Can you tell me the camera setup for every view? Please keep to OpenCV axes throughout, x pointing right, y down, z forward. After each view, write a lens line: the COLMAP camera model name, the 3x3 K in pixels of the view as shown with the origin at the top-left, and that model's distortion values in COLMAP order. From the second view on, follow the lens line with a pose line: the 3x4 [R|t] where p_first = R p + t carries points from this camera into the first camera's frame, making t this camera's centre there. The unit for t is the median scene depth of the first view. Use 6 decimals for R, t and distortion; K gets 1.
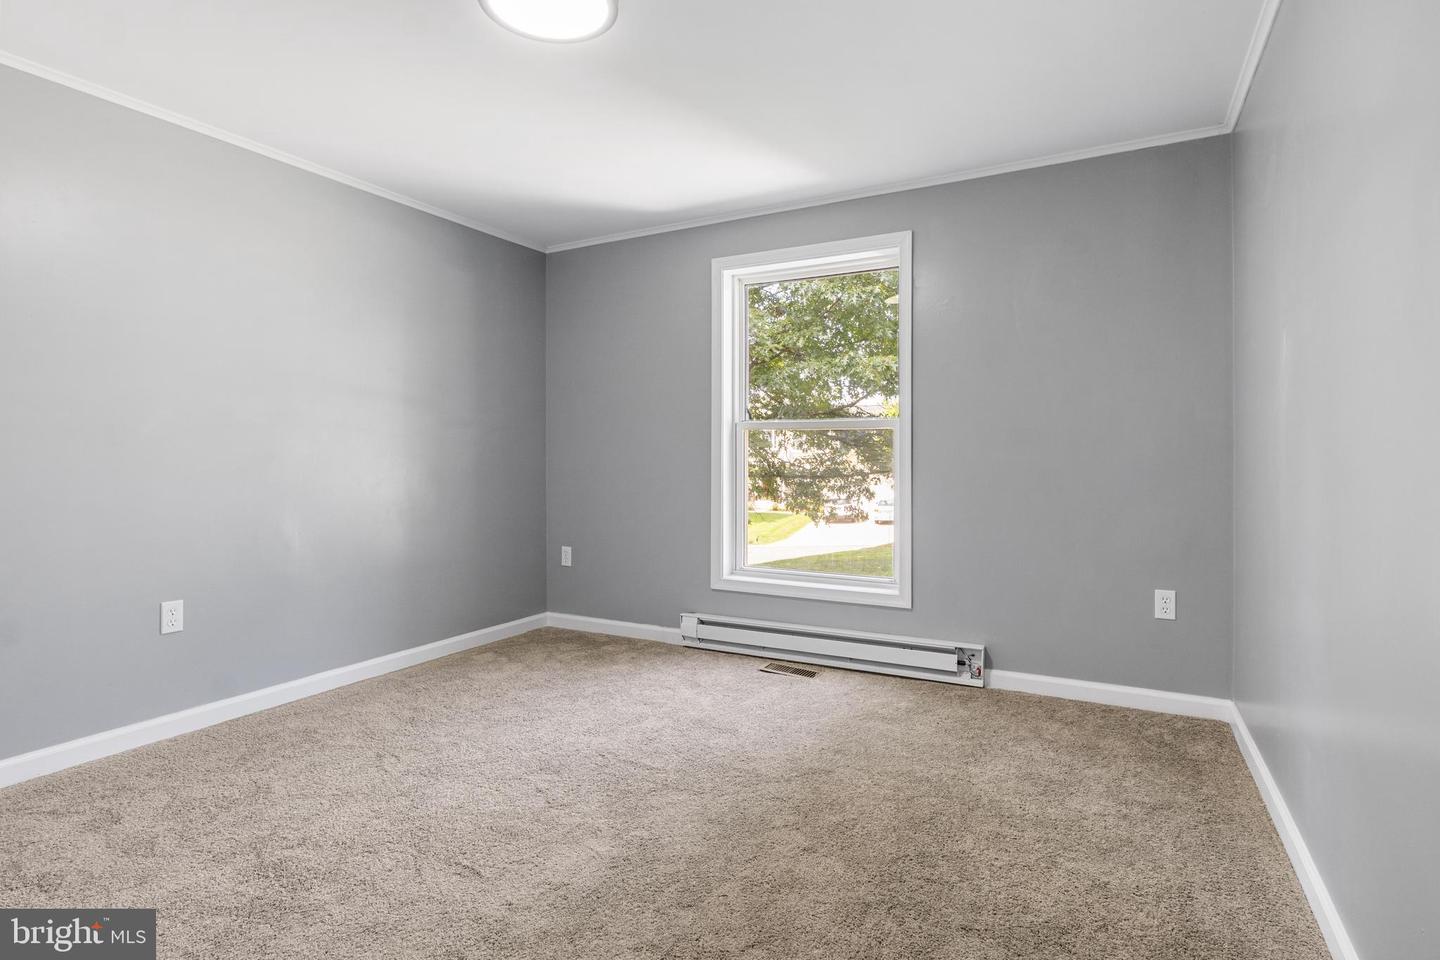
lens RADIAL K [[714.1, 0, 717.4], [0, 714.1, 468.9], [0, 0, 1]] dist [-0.006485, -0.001427]
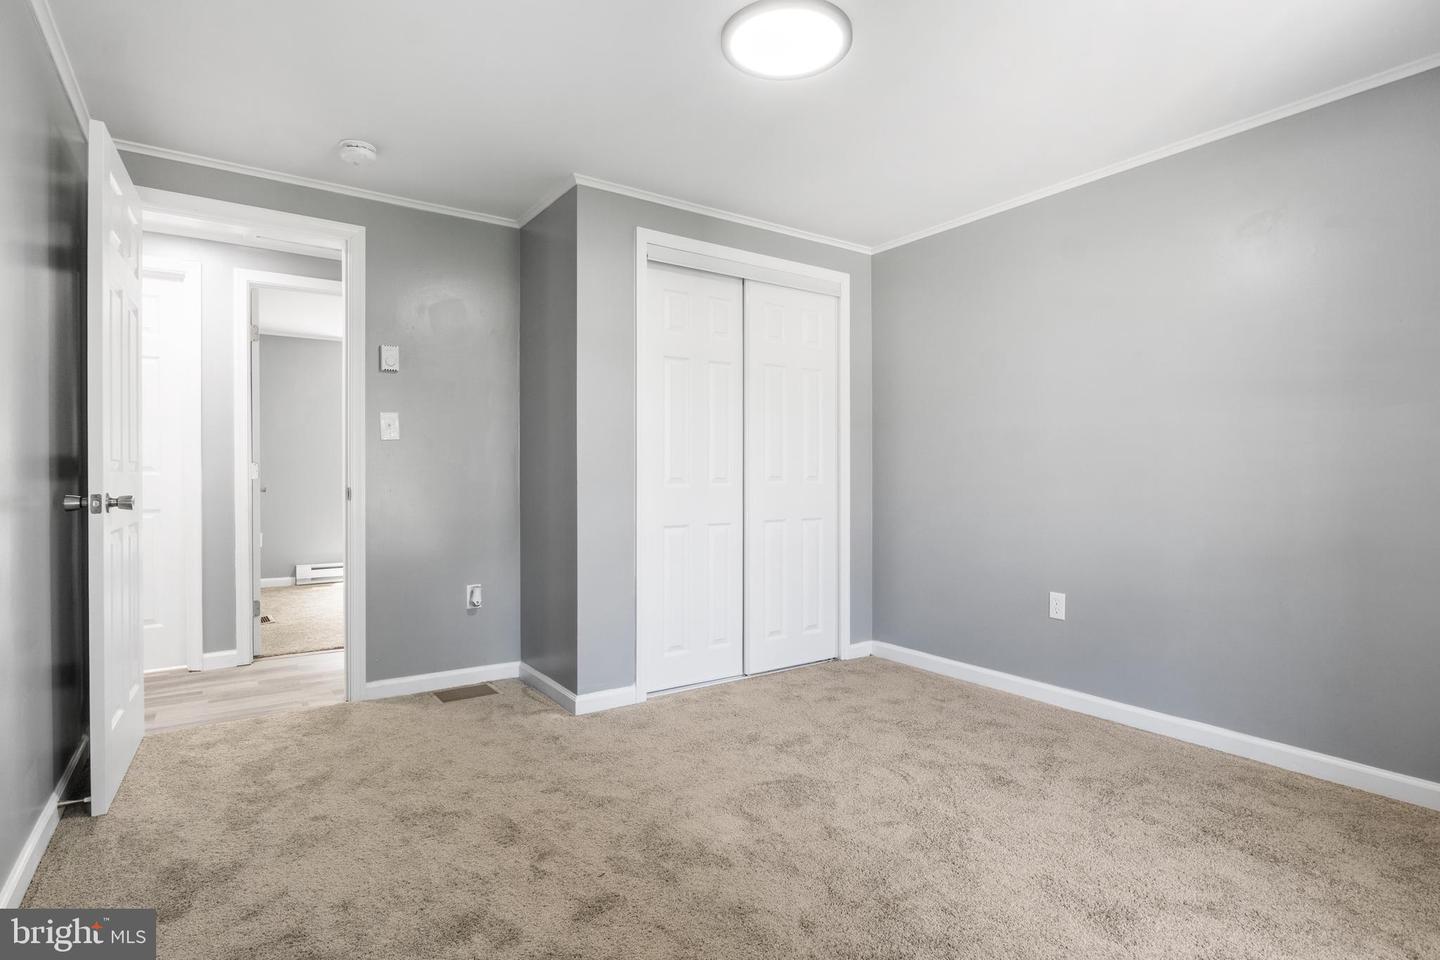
lens RADIAL K [[714.1, 0, 717.4], [0, 714.1, 468.9], [0, 0, 1]] dist [-0.006485, -0.001427]
pose [[-0.440396, -0.001863, -0.897802, 0.564793], [-0.012345, 0.999916, 0.003981, -0.021406], [0.897719, 0.012836, -0.440382, 1.000801]]
